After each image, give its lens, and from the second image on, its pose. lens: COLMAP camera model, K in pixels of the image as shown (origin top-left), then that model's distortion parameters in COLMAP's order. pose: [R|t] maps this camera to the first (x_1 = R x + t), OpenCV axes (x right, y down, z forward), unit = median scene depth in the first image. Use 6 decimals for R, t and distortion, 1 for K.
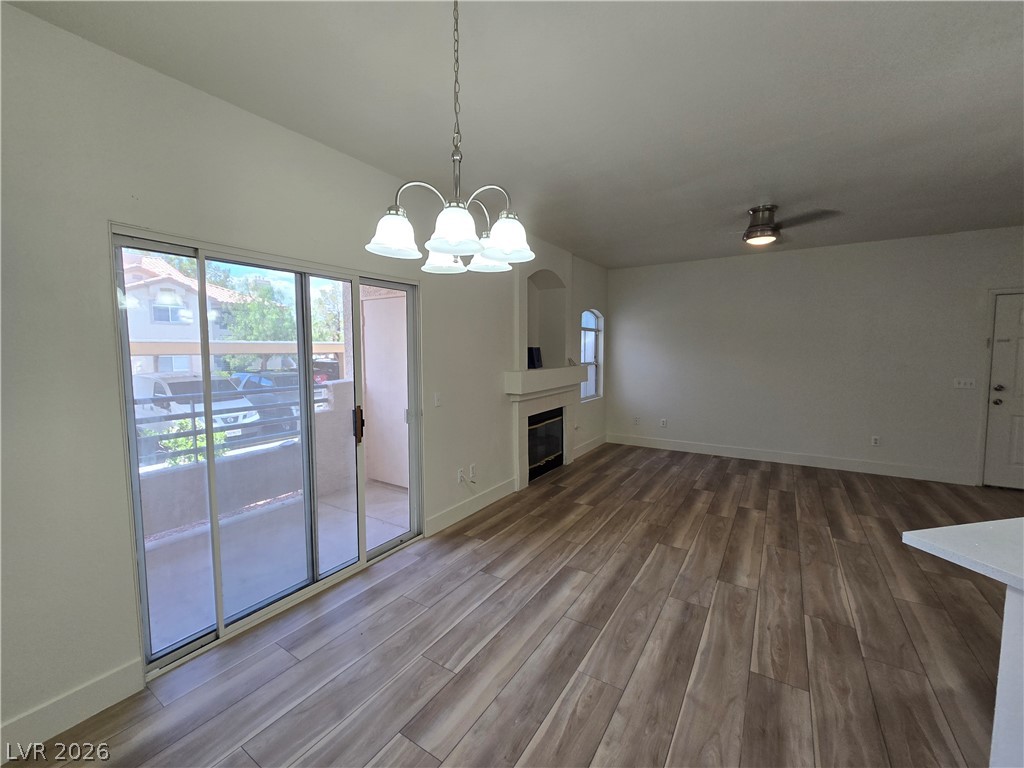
lens RADIAL K [[419.4, 0, 507.1], [0, 419.4, 381.8], [0, 0, 1]] dist [0.002355, 0.000180]
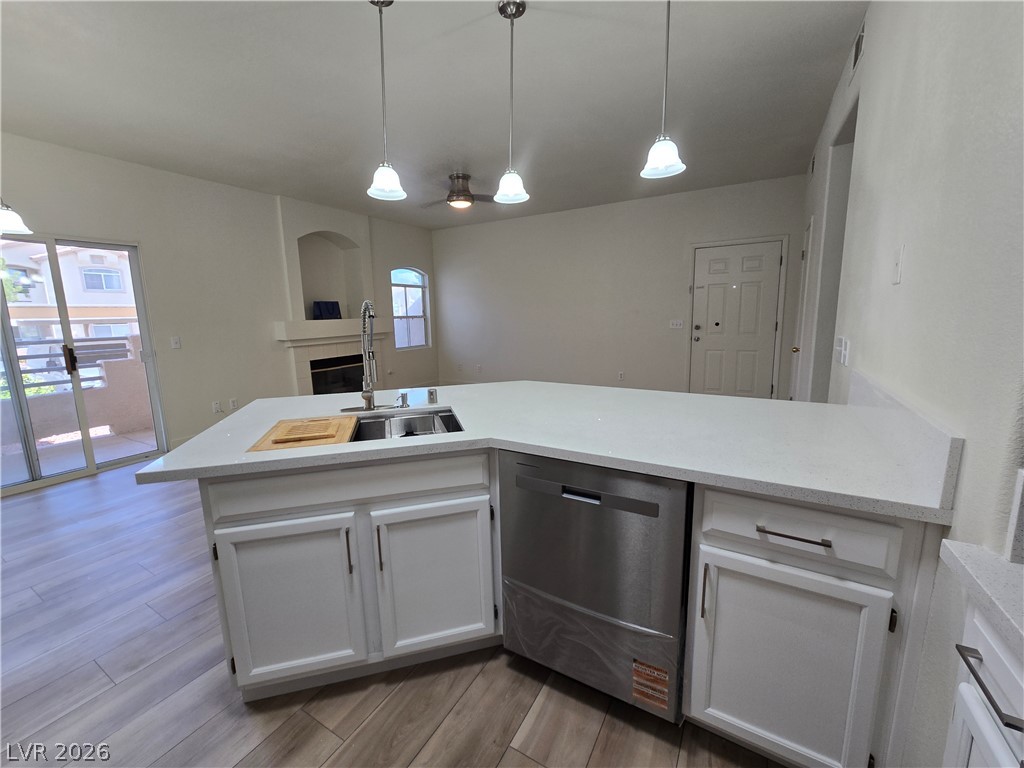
lens RADIAL K [[419.4, 0, 507.1], [0, 419.4, 381.8], [0, 0, 1]] dist [0.002355, 0.000180]
pose [[0.998937, -0.025660, 0.038305, 0.555880], [0.022339, 0.996154, 0.084726, 0.054939], [-0.040332, -0.083781, 0.995668, -0.189512]]
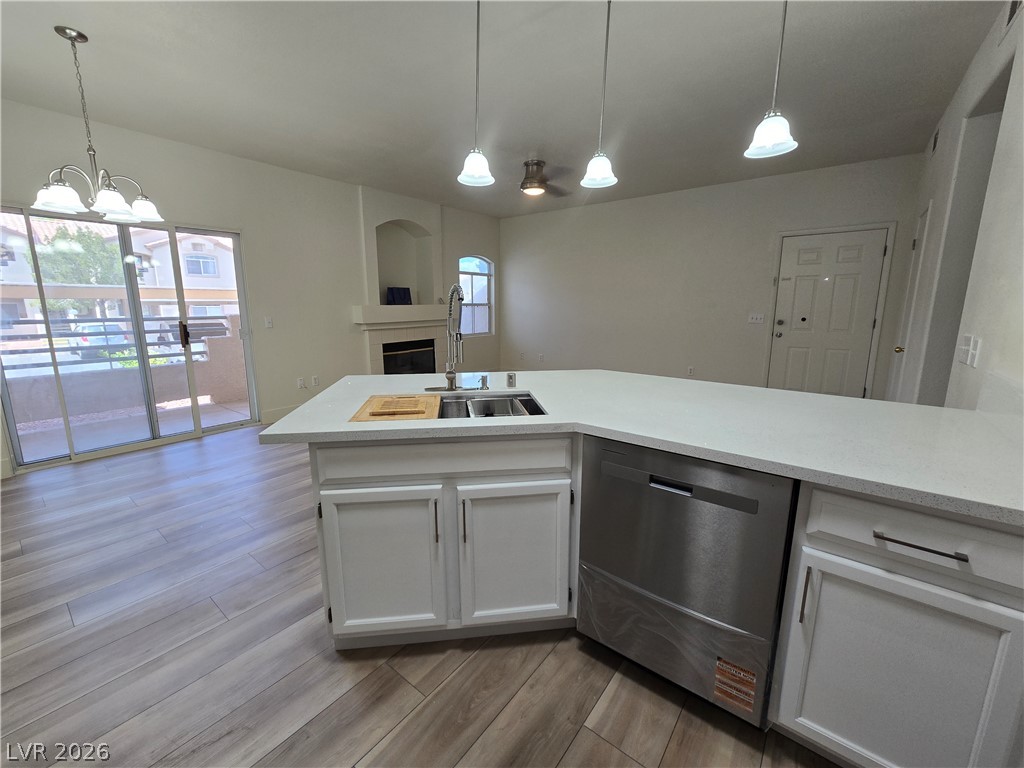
lens RADIAL K [[419.4, 0, 507.1], [0, 419.4, 381.8], [0, 0, 1]] dist [0.002355, 0.000180]
pose [[0.995633, 0.020120, -0.091157, 0.531430], [-0.010376, 0.994298, 0.106128, 0.059740], [0.092773, -0.104719, 0.990165, -0.193415]]
